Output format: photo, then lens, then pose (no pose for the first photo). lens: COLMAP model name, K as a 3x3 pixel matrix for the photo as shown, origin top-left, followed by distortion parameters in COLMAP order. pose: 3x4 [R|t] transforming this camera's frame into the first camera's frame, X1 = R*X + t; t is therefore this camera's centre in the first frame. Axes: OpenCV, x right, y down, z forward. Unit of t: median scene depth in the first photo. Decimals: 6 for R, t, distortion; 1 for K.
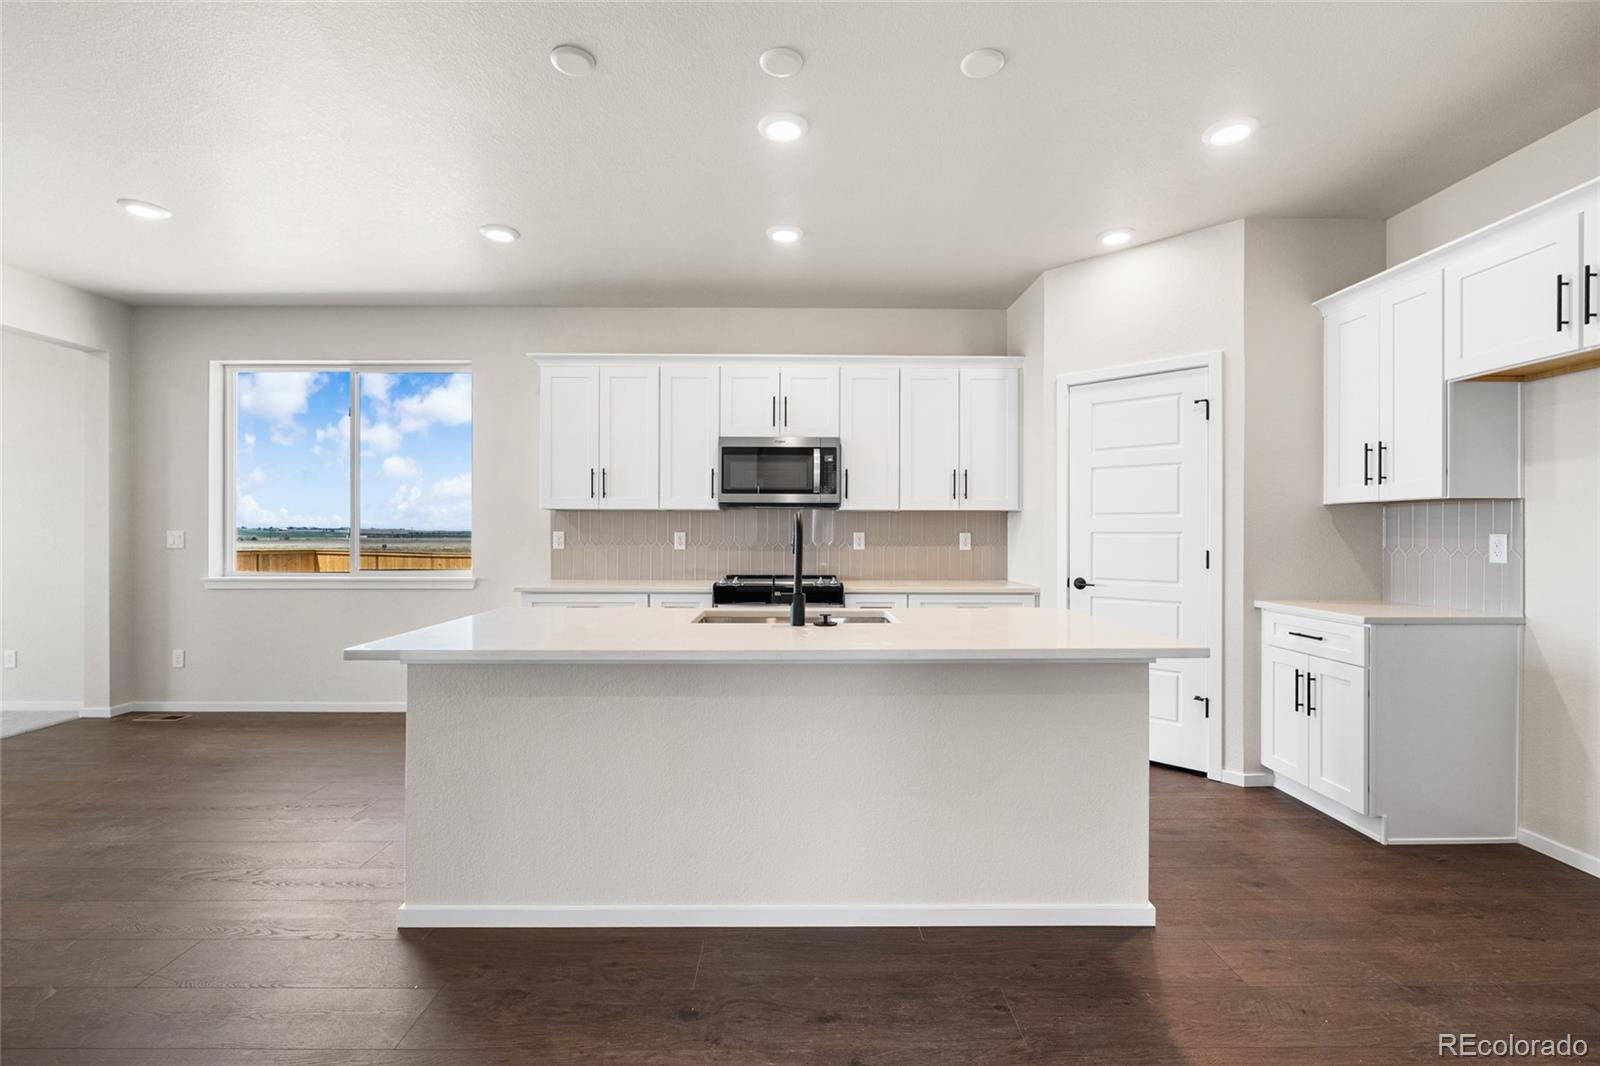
lens RADIAL K [[715.7, 0, 800.0], [0, 715.7, 533.0], [0, 0, 1]] dist [0.000270, 0.000008]
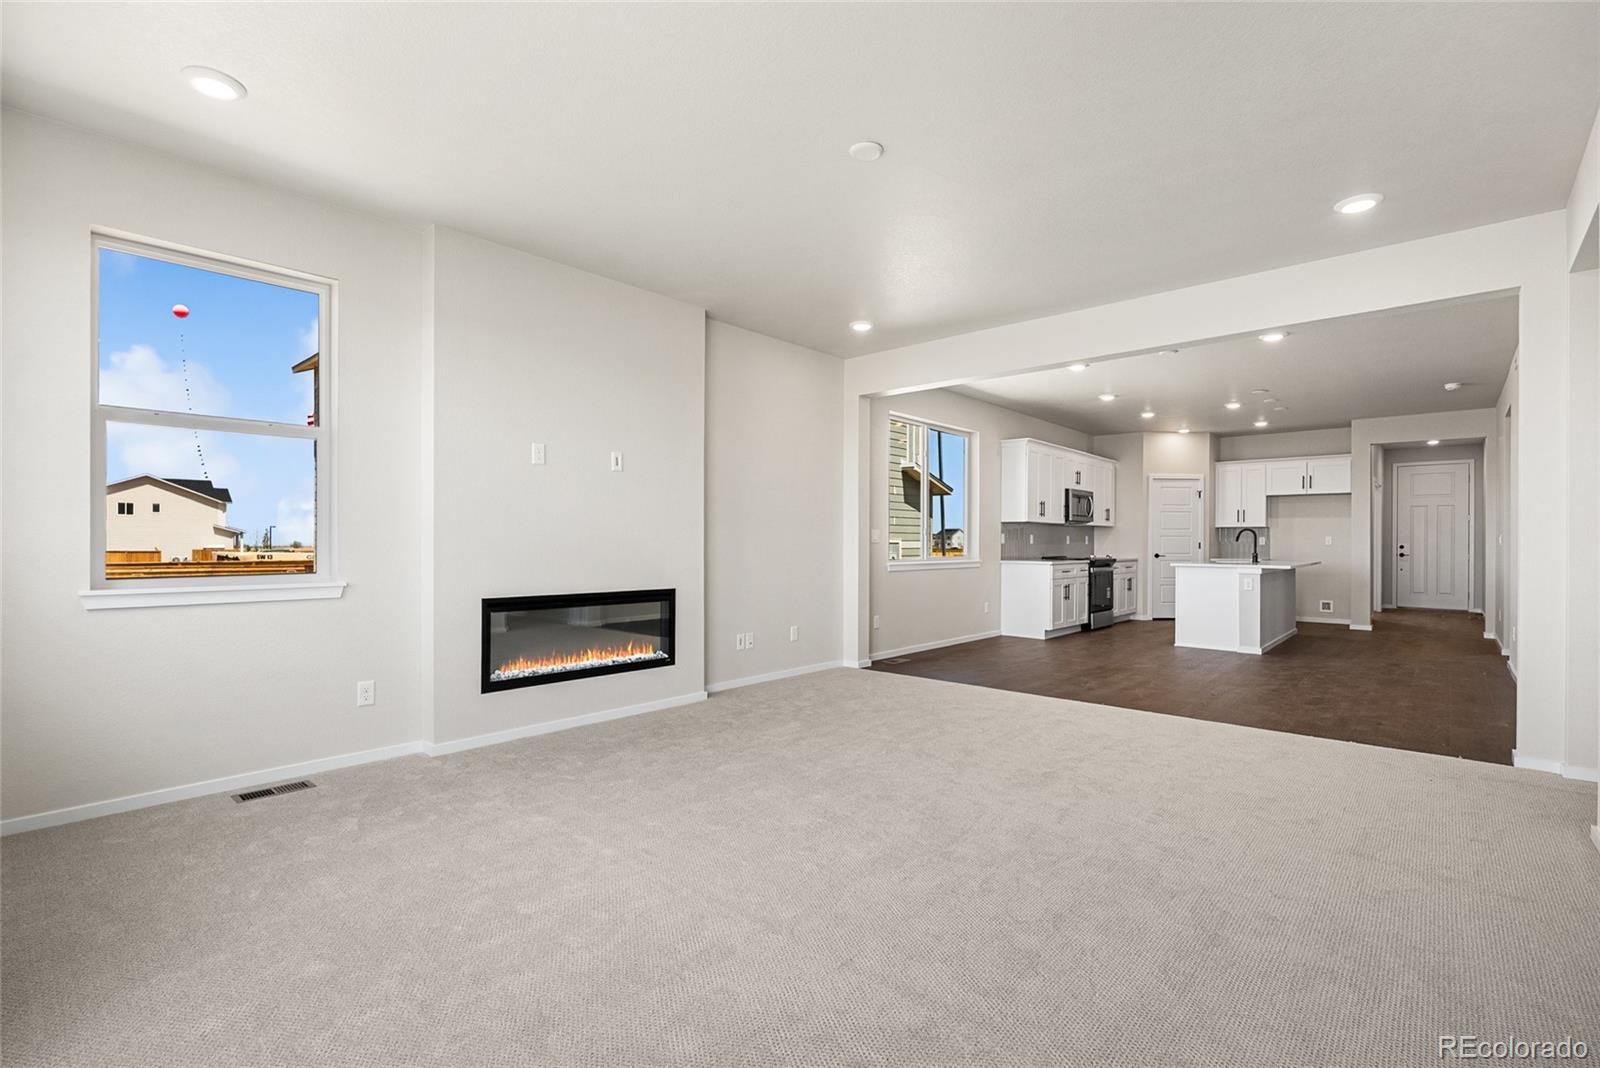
lens RADIAL K [[715.7, 0, 800.0], [0, 715.7, 534.0], [0, 0, 1]] dist [0.000270, 0.000008]
pose [[0.653206, 0.002460, 0.757176, -2.717559], [-0.005773, 0.999982, 0.001731, -0.005460], [-0.757158, -0.005501, 0.653208, 0.321628]]
